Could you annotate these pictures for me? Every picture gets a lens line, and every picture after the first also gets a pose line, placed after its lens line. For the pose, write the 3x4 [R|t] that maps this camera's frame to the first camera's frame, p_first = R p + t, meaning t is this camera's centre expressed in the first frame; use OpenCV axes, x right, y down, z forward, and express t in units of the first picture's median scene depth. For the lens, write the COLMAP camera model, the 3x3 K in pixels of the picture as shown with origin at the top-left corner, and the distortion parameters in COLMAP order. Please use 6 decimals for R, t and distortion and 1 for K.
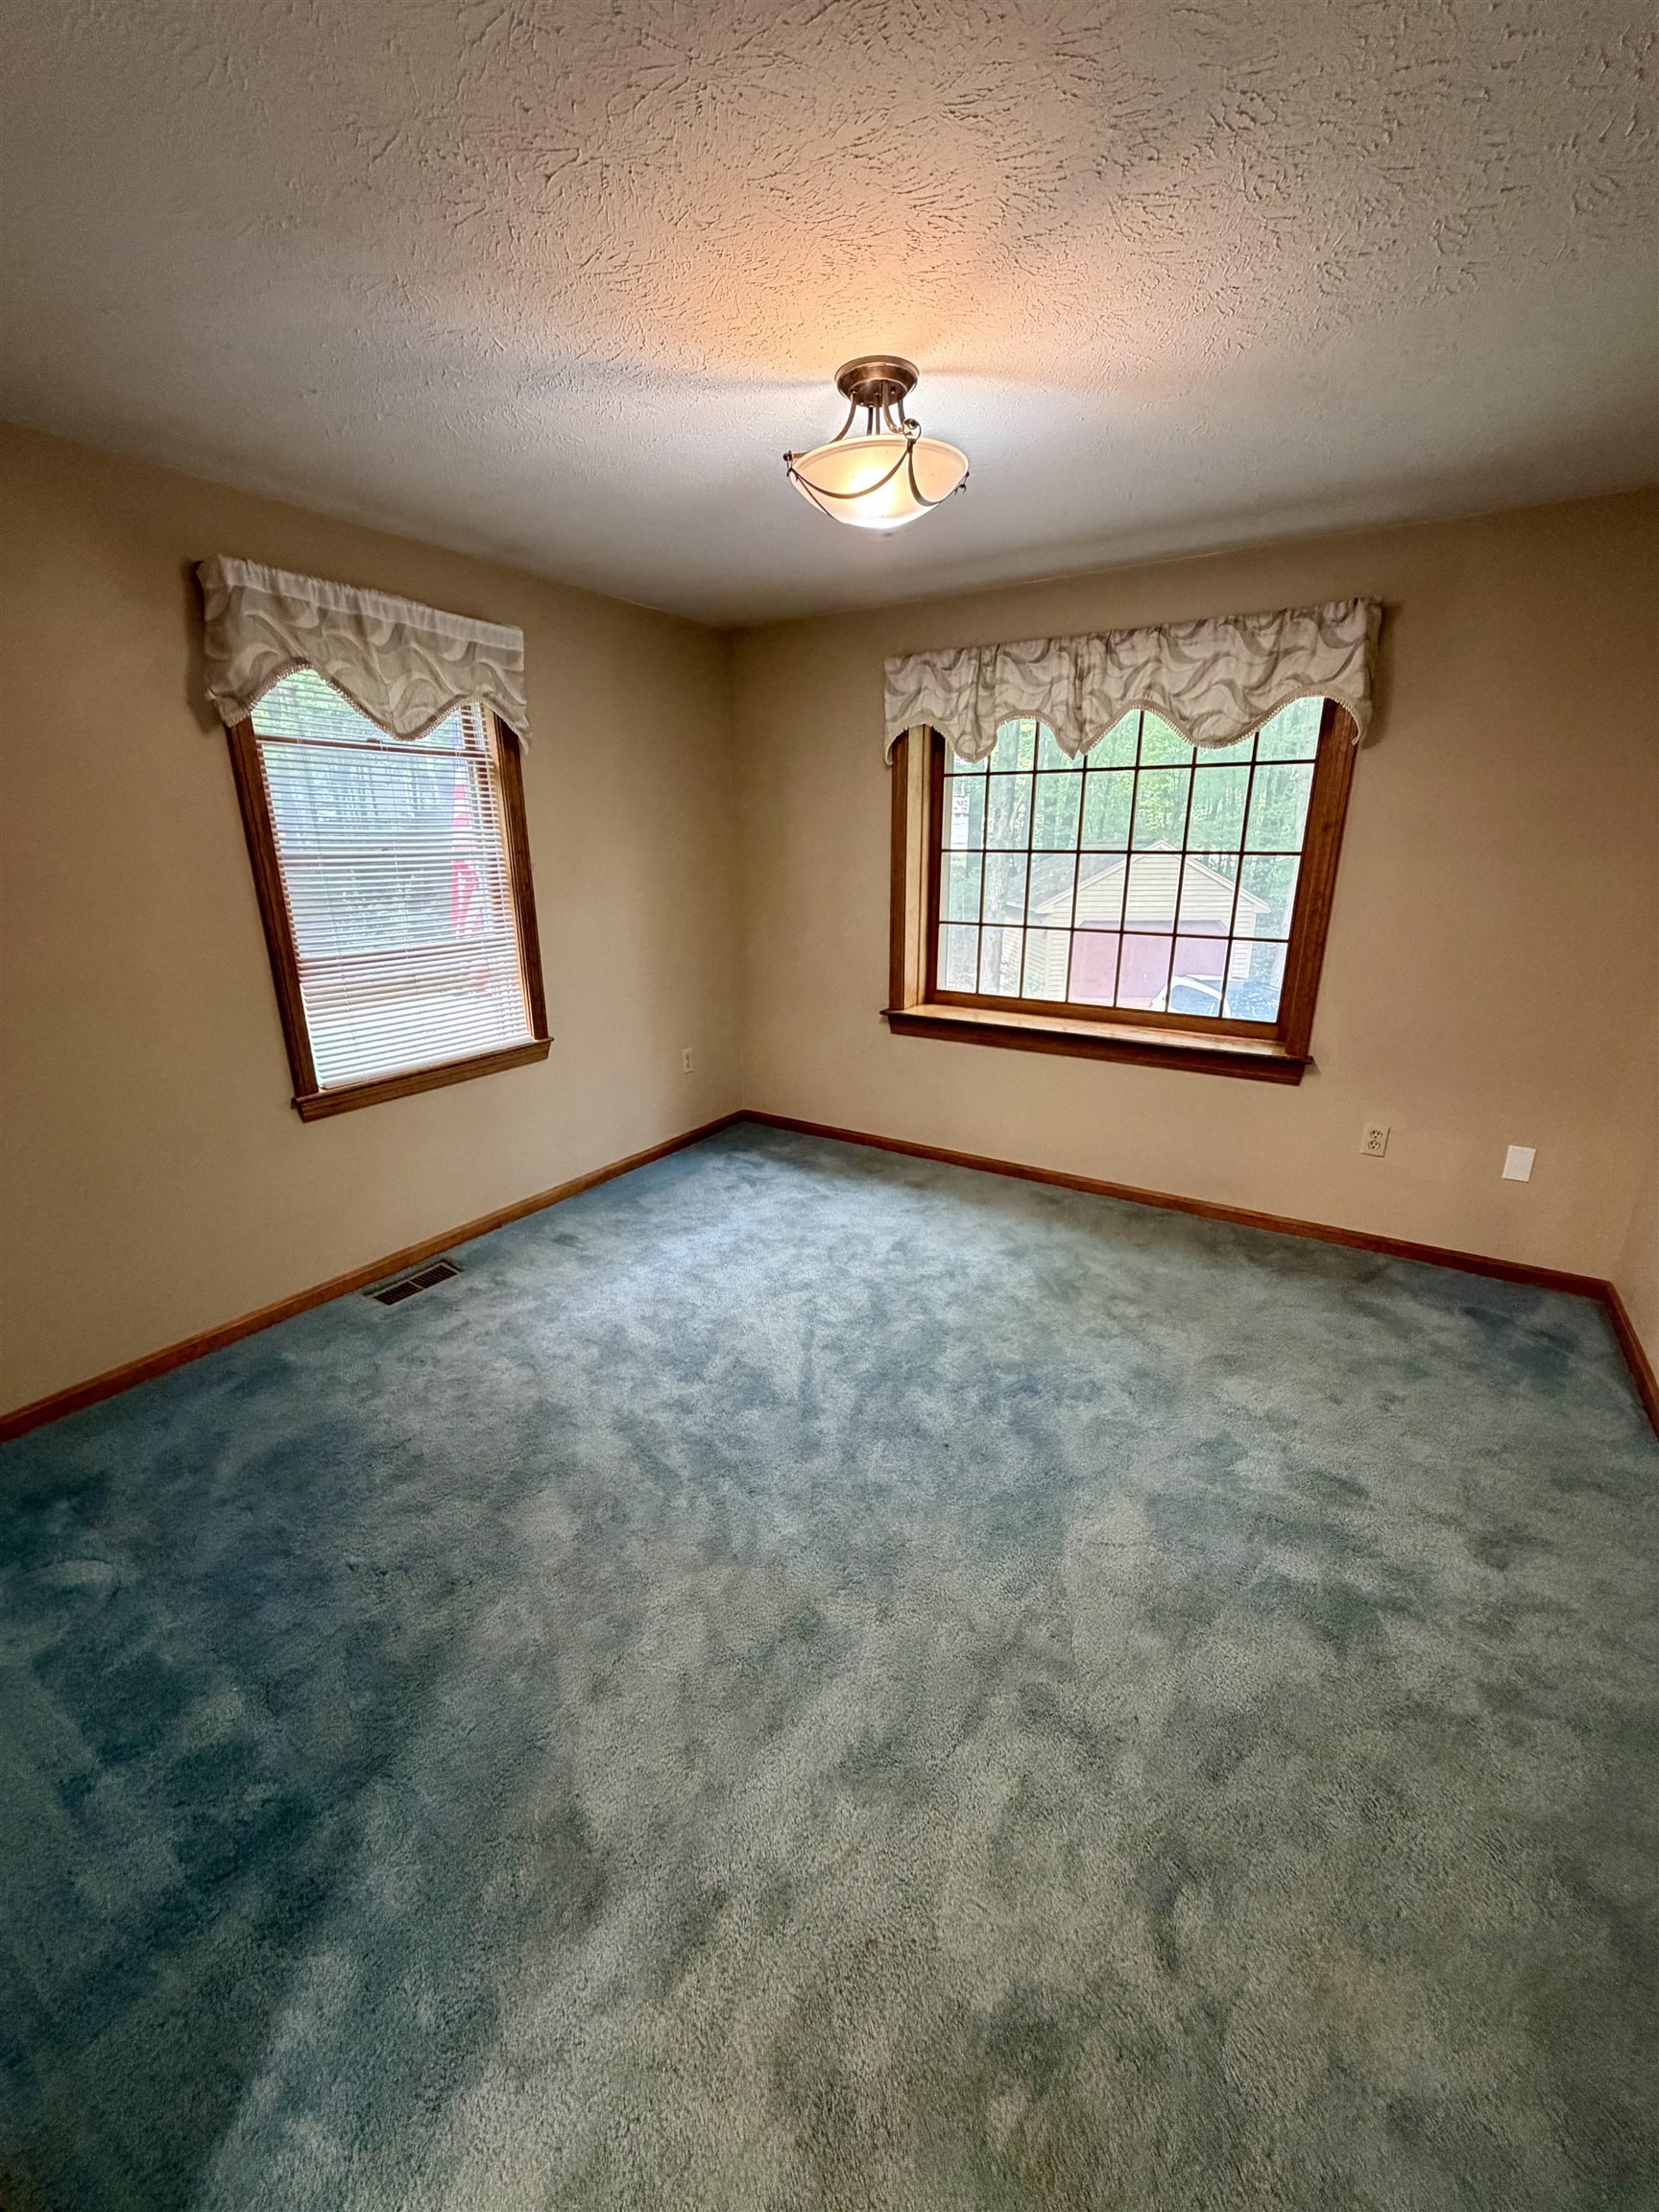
lens RADIAL K [[880.5, 0, 830.0], [0, 880.5, 1106.2], [0, 0, 1]] dist [-0.007045, 0.000138]
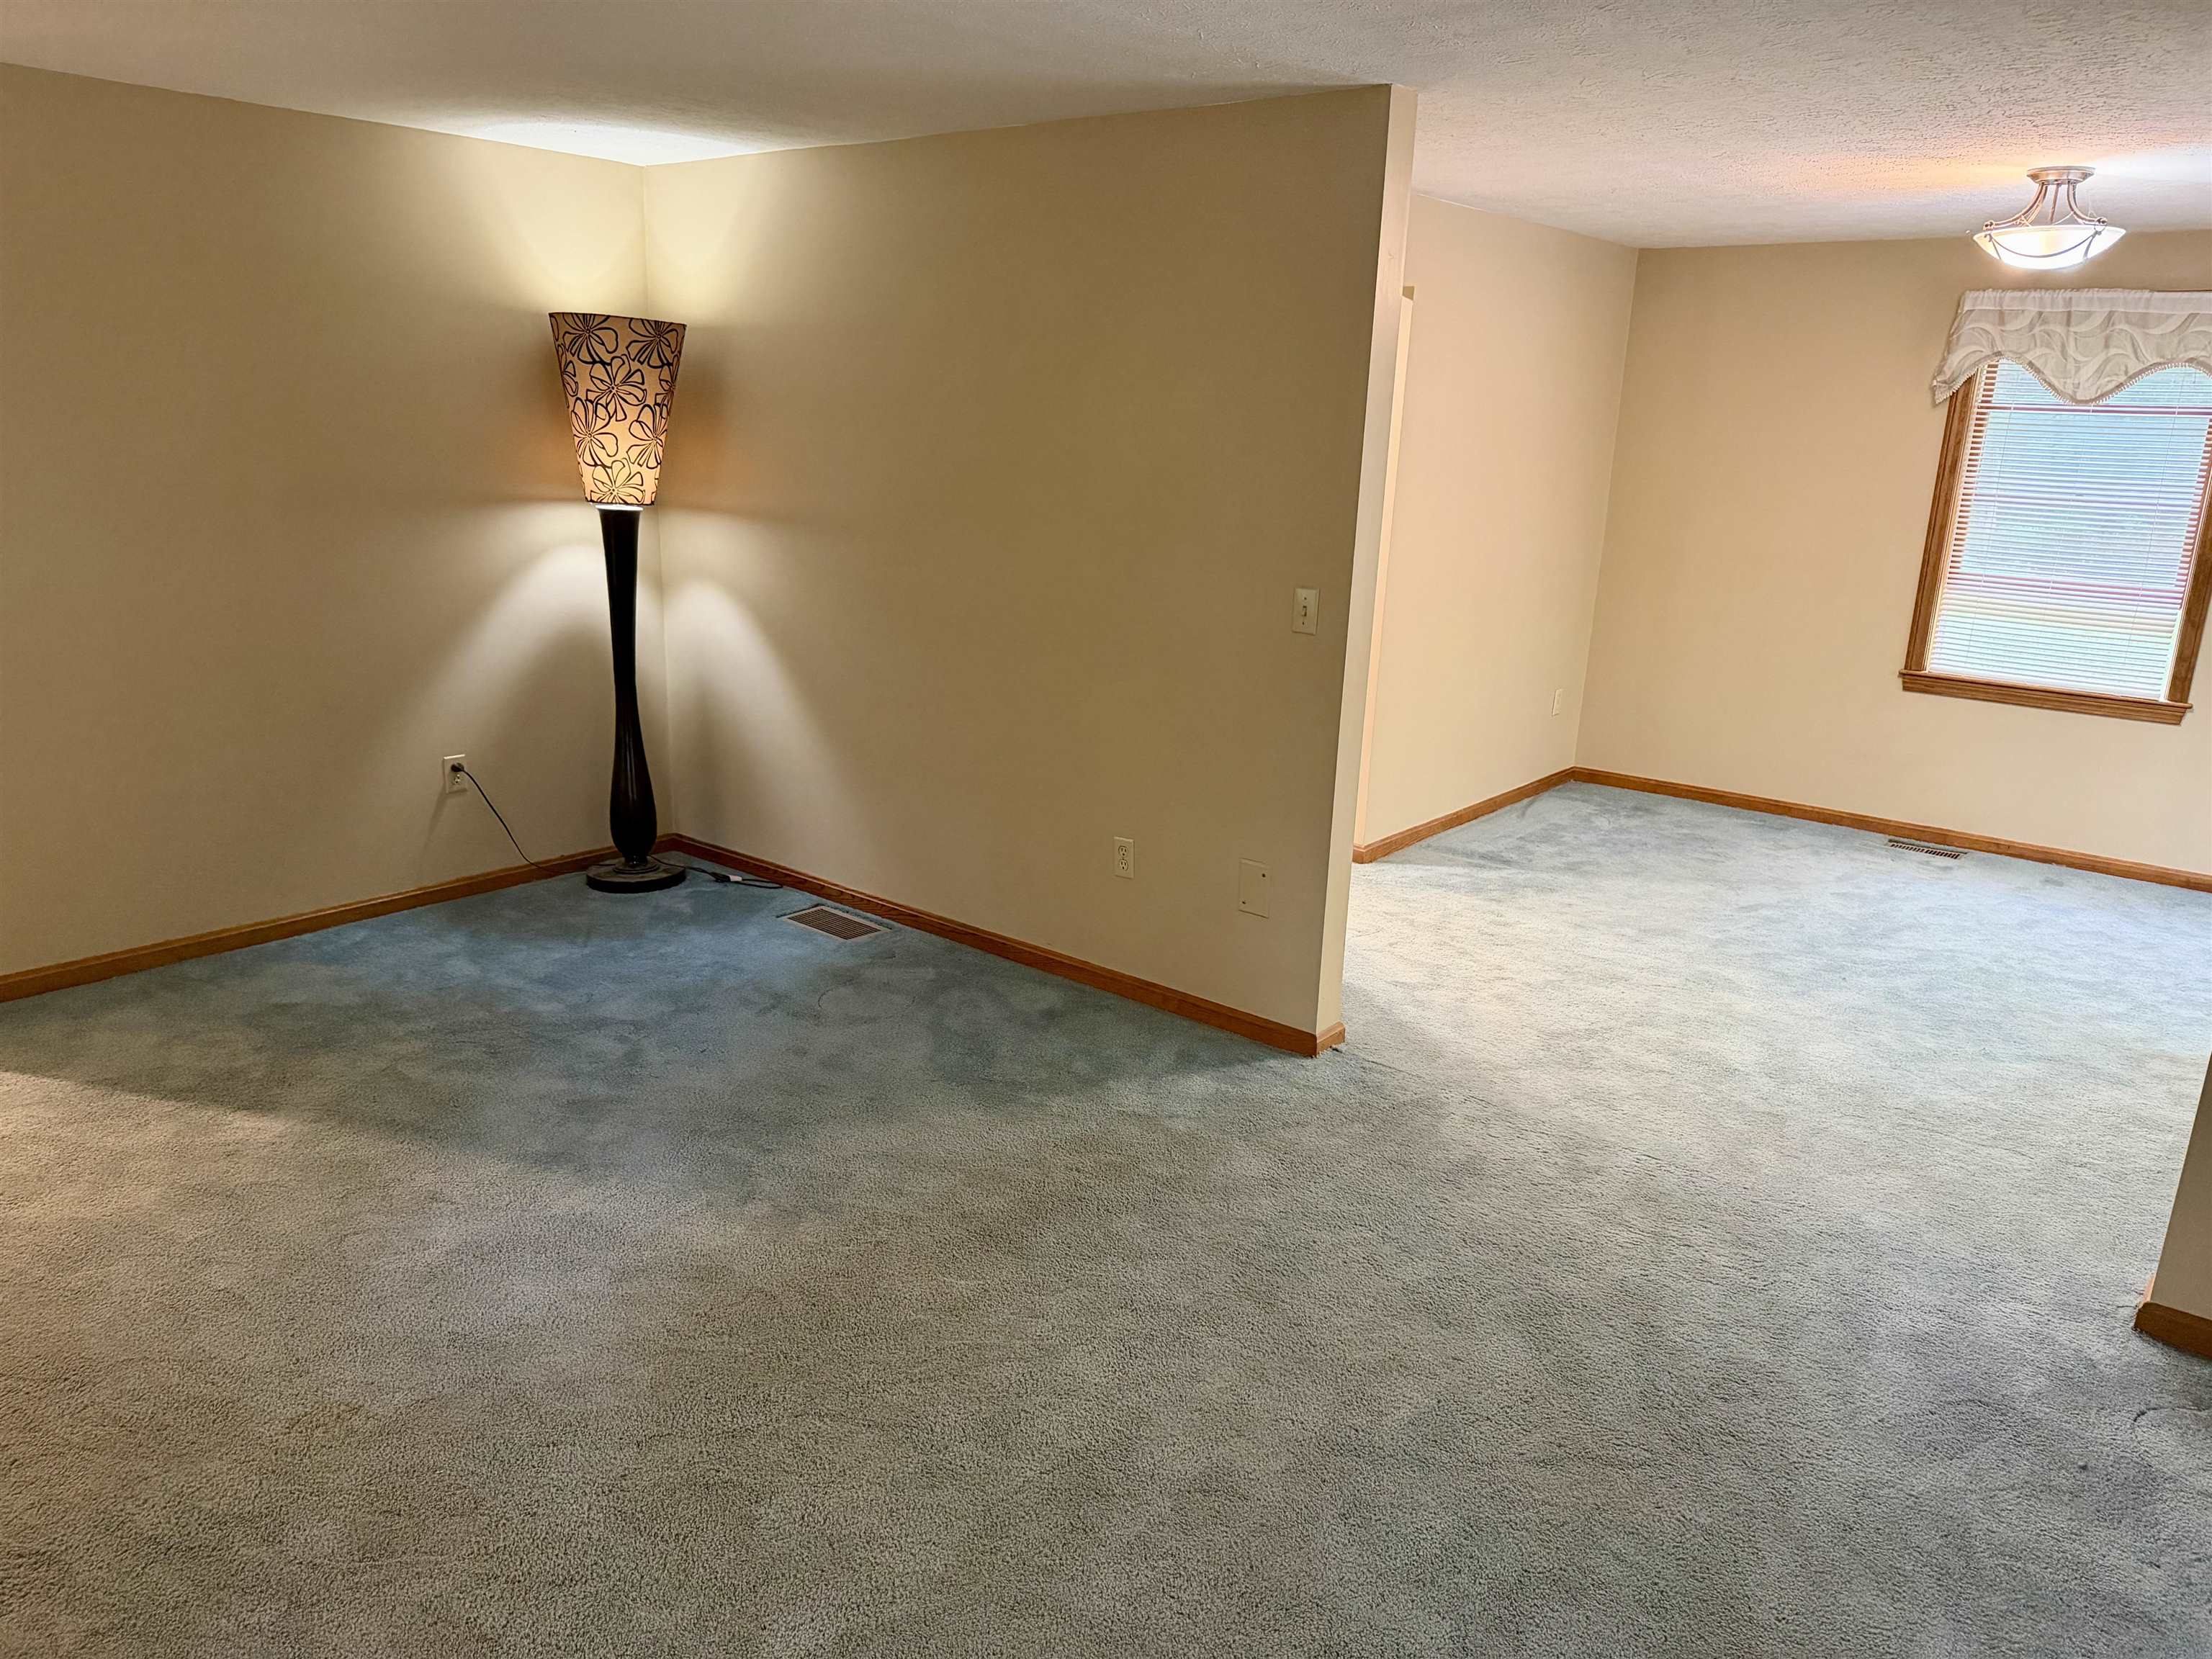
lens RADIAL K [[1555.8, 0, 1103.9], [0, 1555.8, 831.2], [0, 0, 1]] dist [0.004711, 0.000280]
pose [[-0.131371, 0.251567, -0.958883, 1.894446], [-0.329750, 0.901097, 0.281584, -0.055247], [0.934883, 0.353184, -0.035423, 0.039942]]
